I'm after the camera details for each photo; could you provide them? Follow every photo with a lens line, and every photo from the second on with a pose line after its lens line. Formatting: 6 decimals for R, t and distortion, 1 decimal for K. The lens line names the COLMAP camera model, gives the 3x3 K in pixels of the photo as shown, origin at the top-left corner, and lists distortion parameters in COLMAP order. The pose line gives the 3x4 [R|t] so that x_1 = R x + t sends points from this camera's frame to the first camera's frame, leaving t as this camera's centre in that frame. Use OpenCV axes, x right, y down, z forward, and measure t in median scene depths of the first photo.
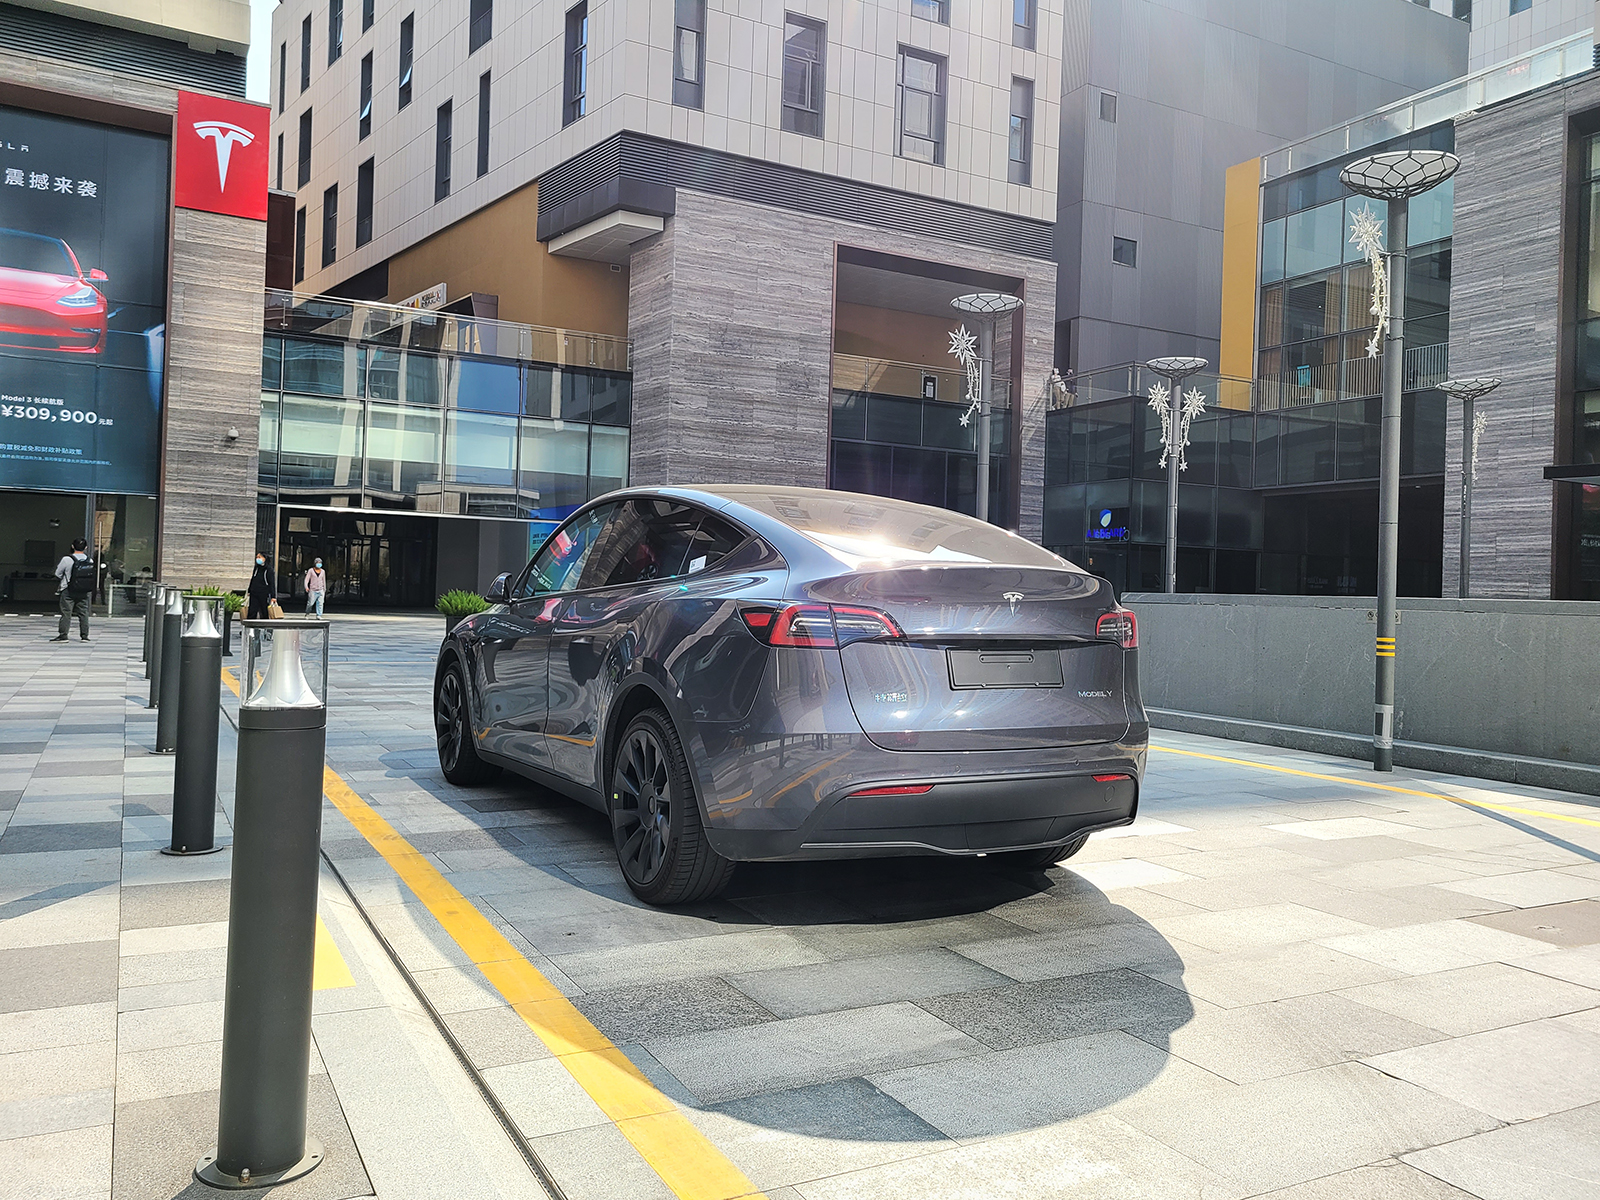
lens RADIAL K [[1253.2, 0, 802.4], [0, 1253.2, 588.6], [0, 0, 1]] dist [0.042259, -0.027880]
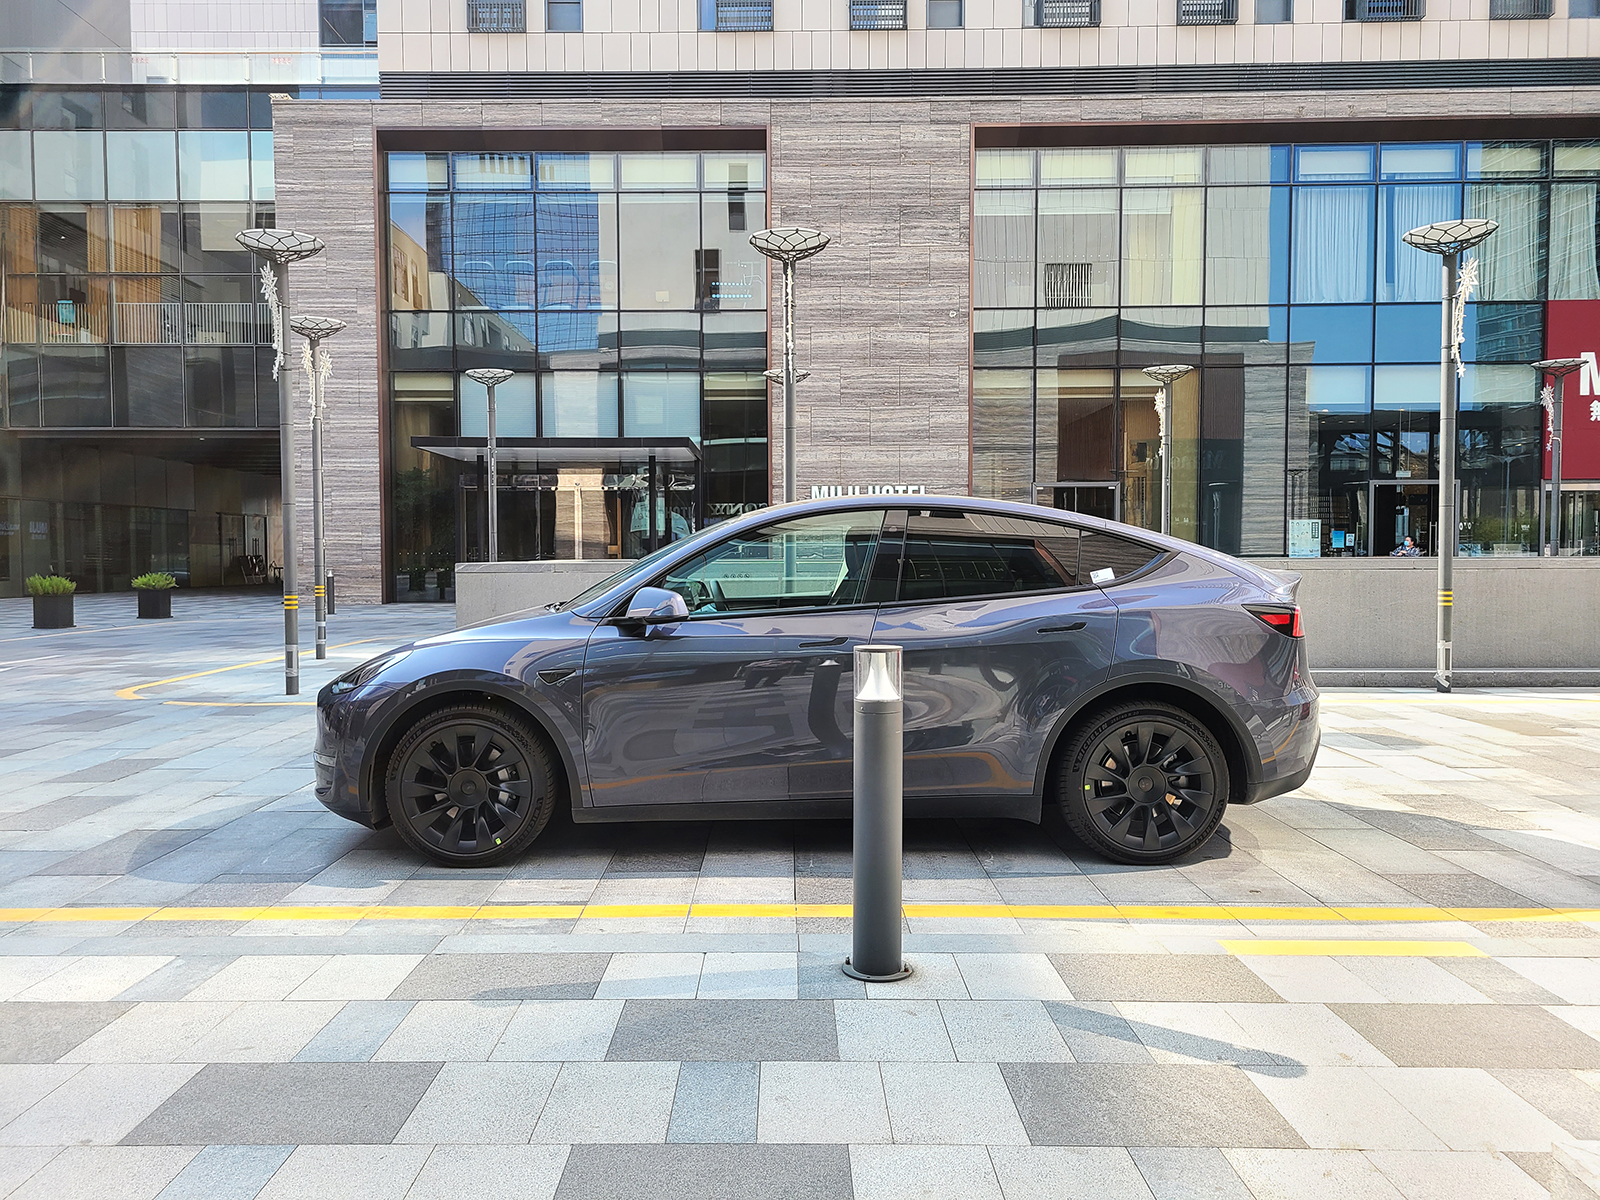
lens RADIAL K [[1195.1, 0, 797.1], [0, 1195.1, 604.4], [0, 0, 1]] dist [0.034159, -0.002669]
pose [[0.472798, -0.070184, 0.878371, -0.166491], [0.013437, 0.997281, 0.072453, -0.010736], [-0.881068, -0.022453, 0.472456, 0.101758]]
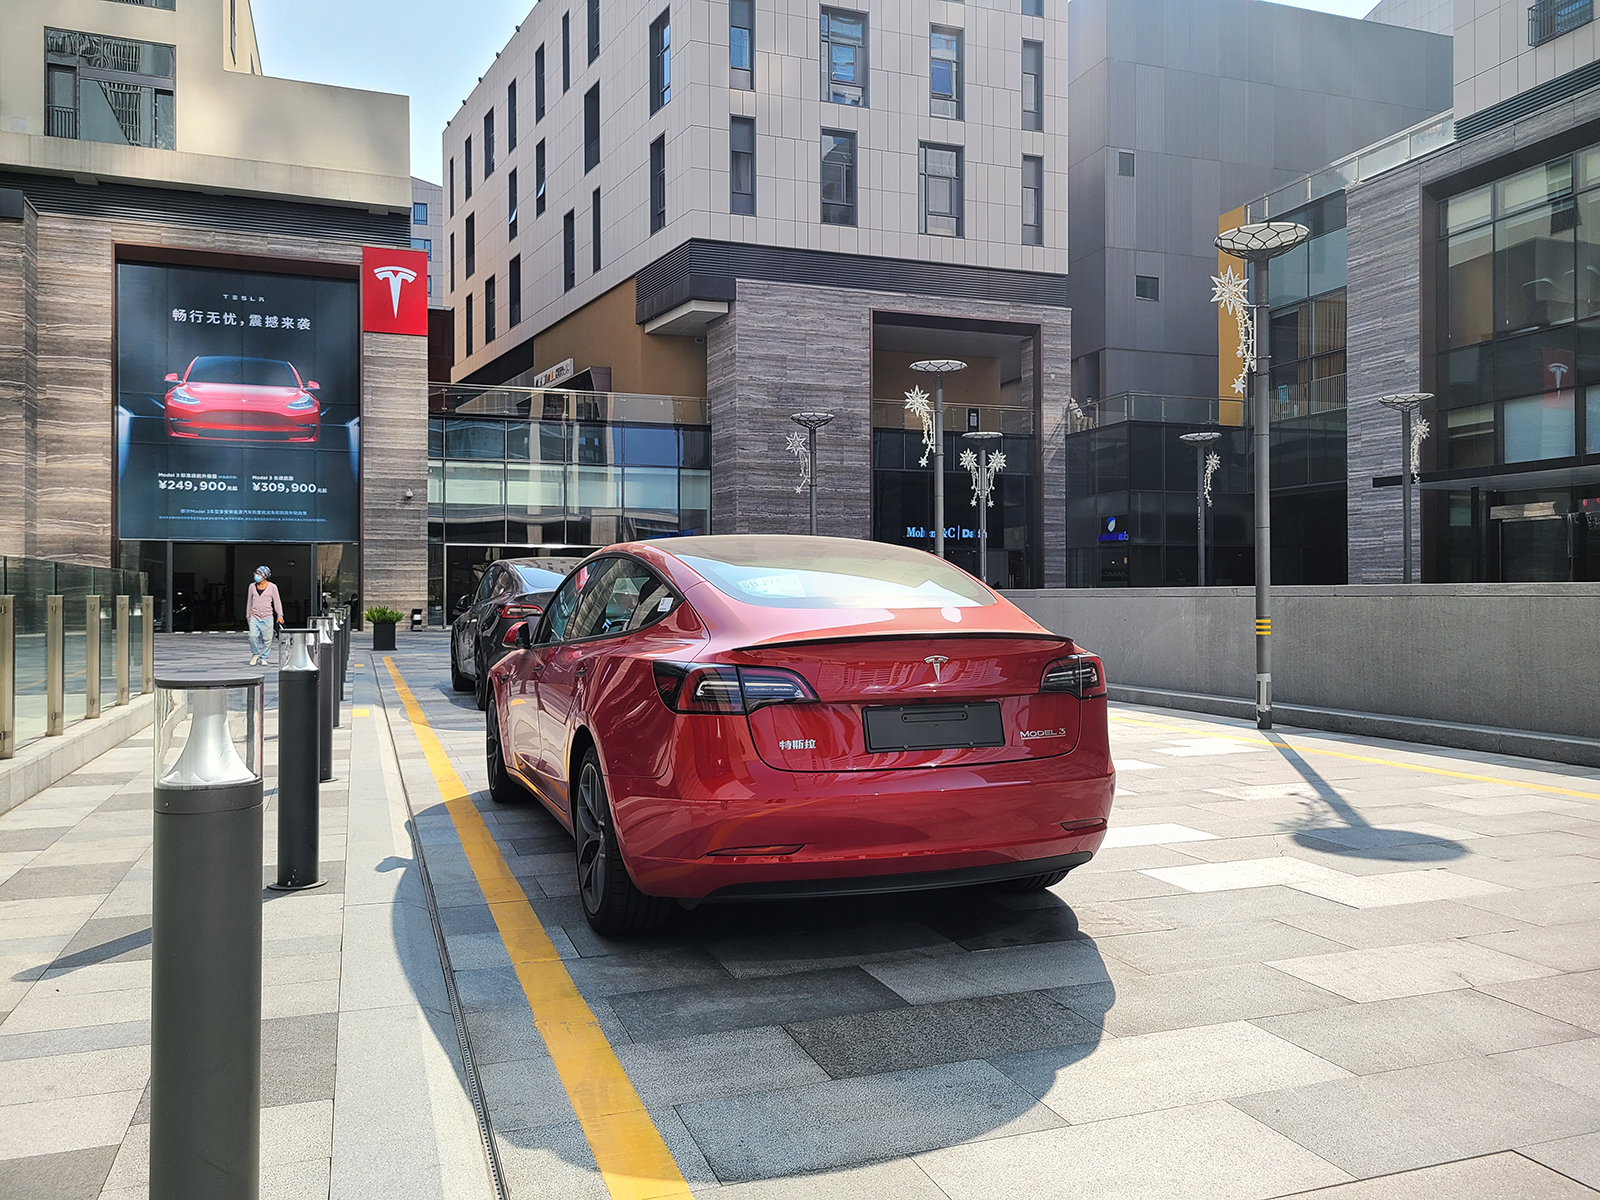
lens RADIAL K [[1253.2, 0, 799.8], [0, 1253.2, 596.9], [0, 0, 1]] dist [0.042259, -0.027880]
pose [[0.987899, -0.034327, -0.151252, 0.140960], [0.034756, 0.999396, 0.000190, 0.002146], [0.151154, -0.005444, 0.988495, -0.234509]]
